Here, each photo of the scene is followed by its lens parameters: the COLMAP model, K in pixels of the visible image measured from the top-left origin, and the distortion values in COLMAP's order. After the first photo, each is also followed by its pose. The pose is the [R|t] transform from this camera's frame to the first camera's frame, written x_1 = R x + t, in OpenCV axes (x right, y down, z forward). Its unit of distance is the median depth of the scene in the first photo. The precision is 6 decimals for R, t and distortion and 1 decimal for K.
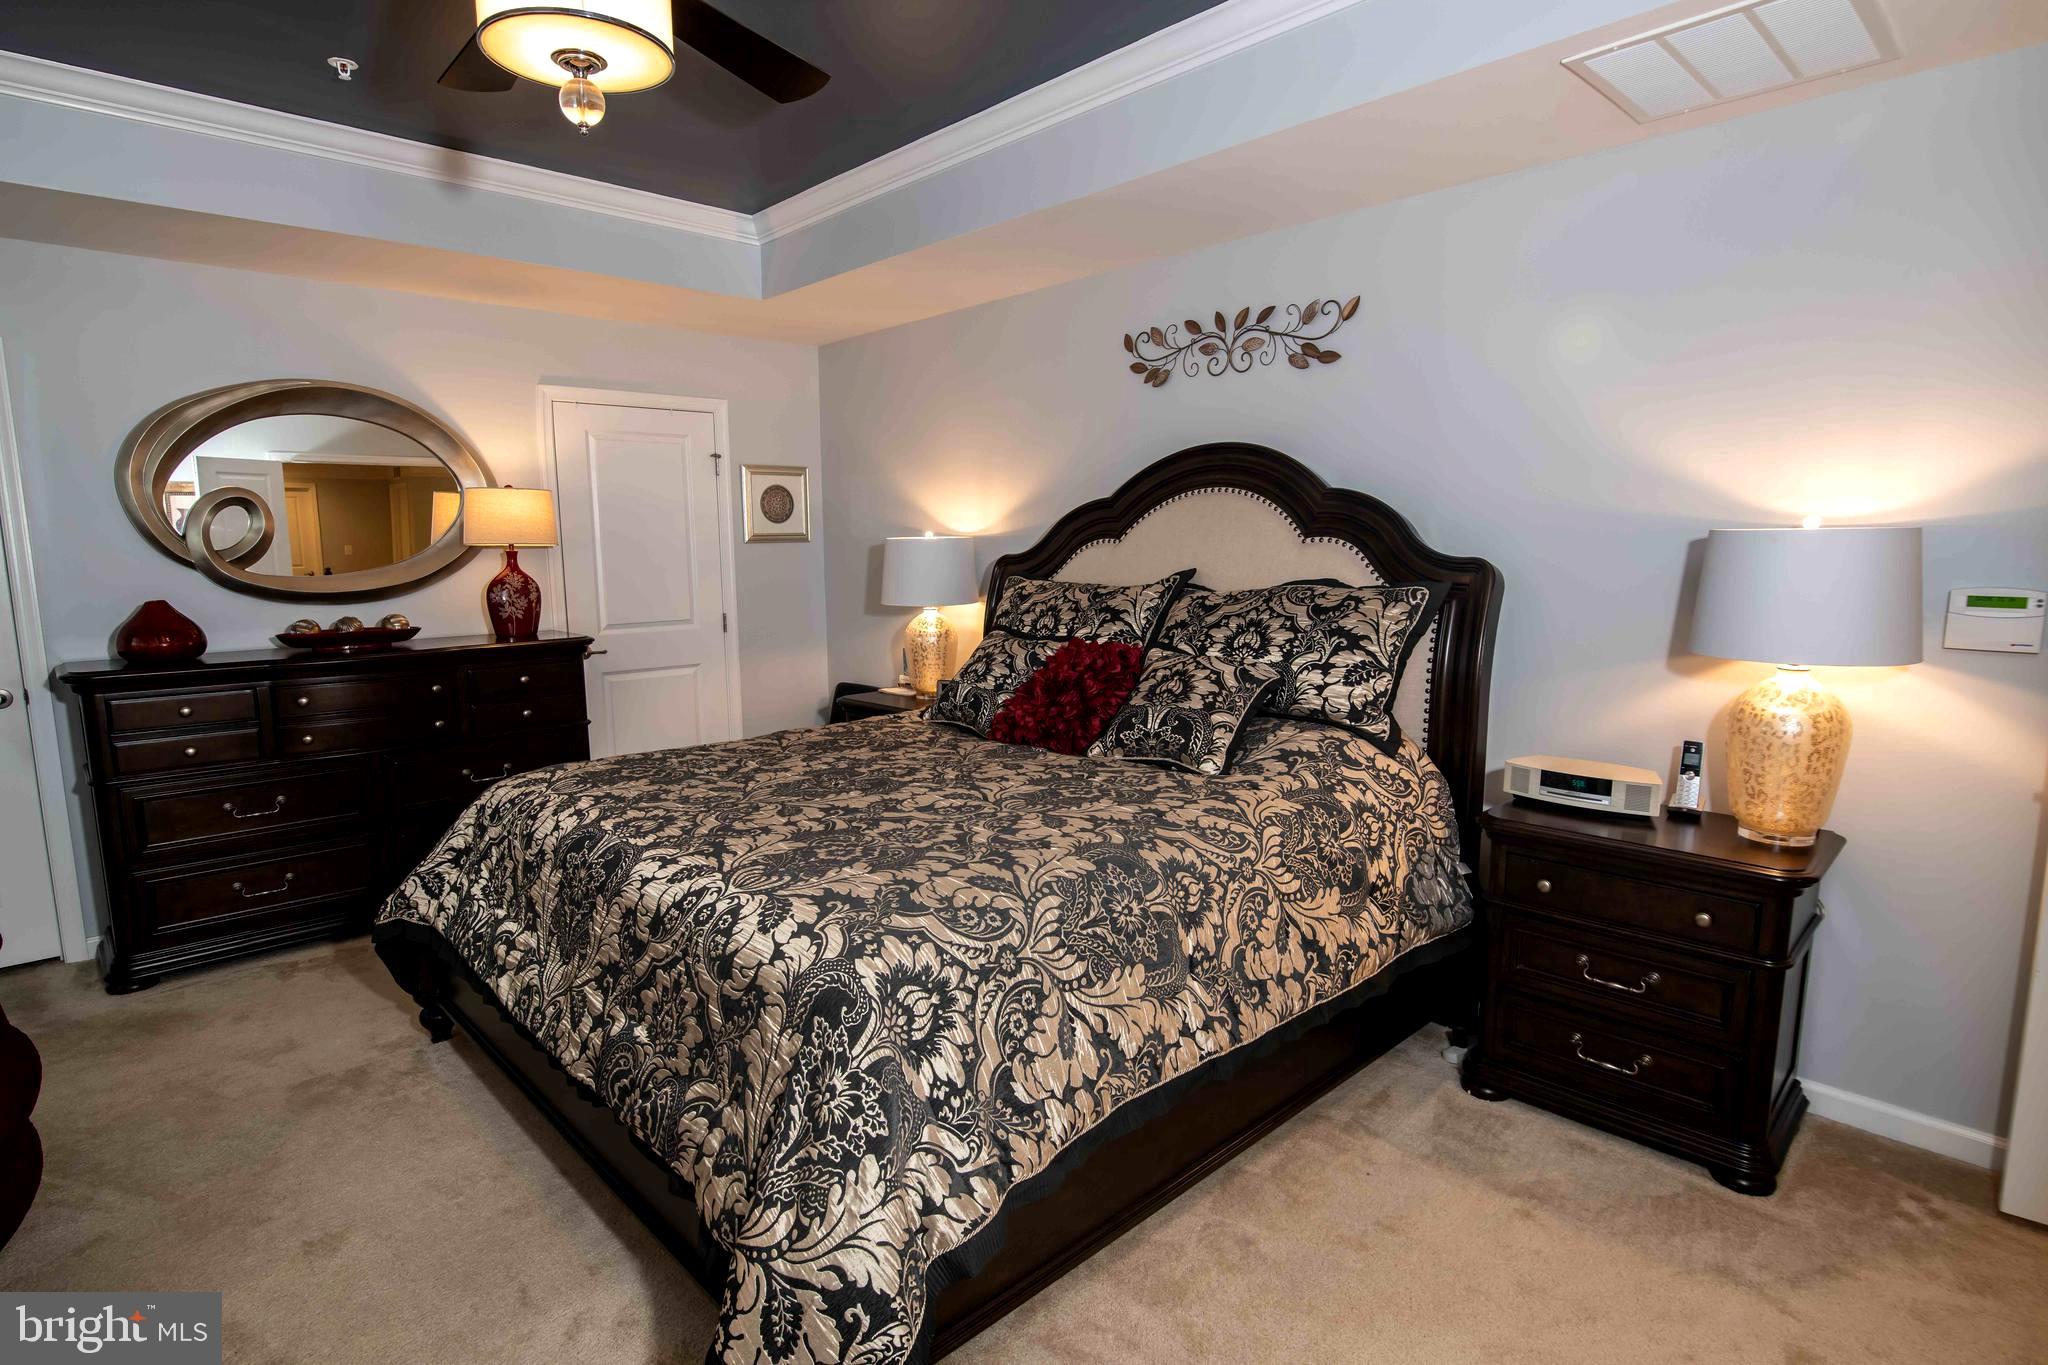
lens RADIAL K [[1045.6, 0, 1024.9], [0, 1045.6, 688.2], [0, 0, 1]] dist [-0.022078, -0.000530]
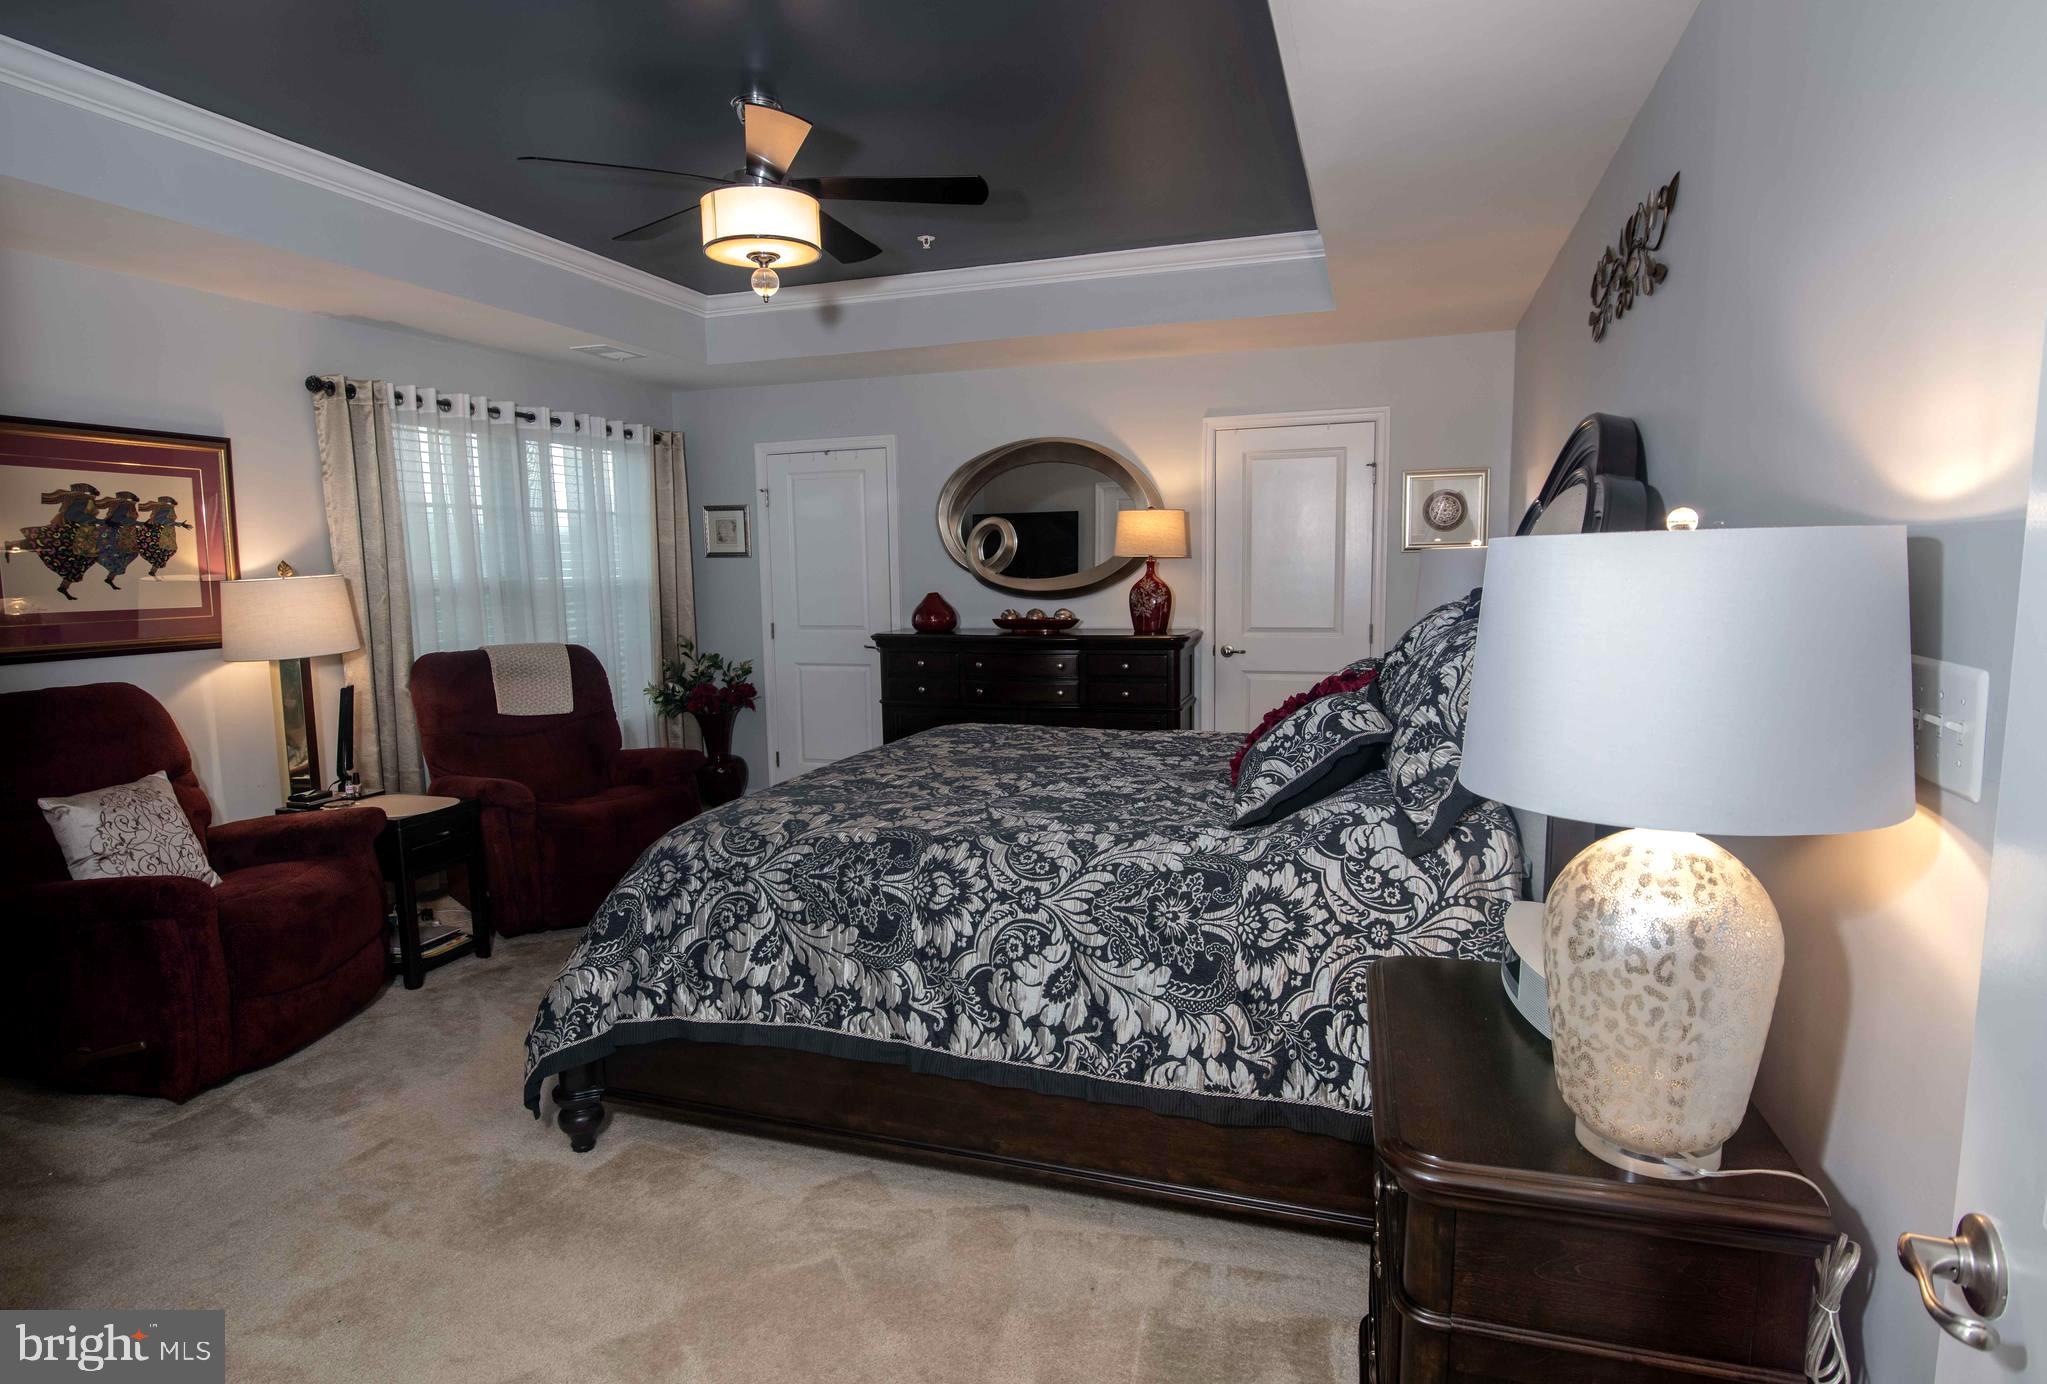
lens RADIAL K [[1117.1, 0, 1020.0], [0, 1117.1, 688.2], [0, 0, 1]] dist [-0.018363, -0.000037]
pose [[0.464514, 0.101816, -0.879693, 1.064558], [-0.110564, 0.992264, 0.056463, -0.075353], [0.878637, 0.071034, 0.472177, 0.473452]]
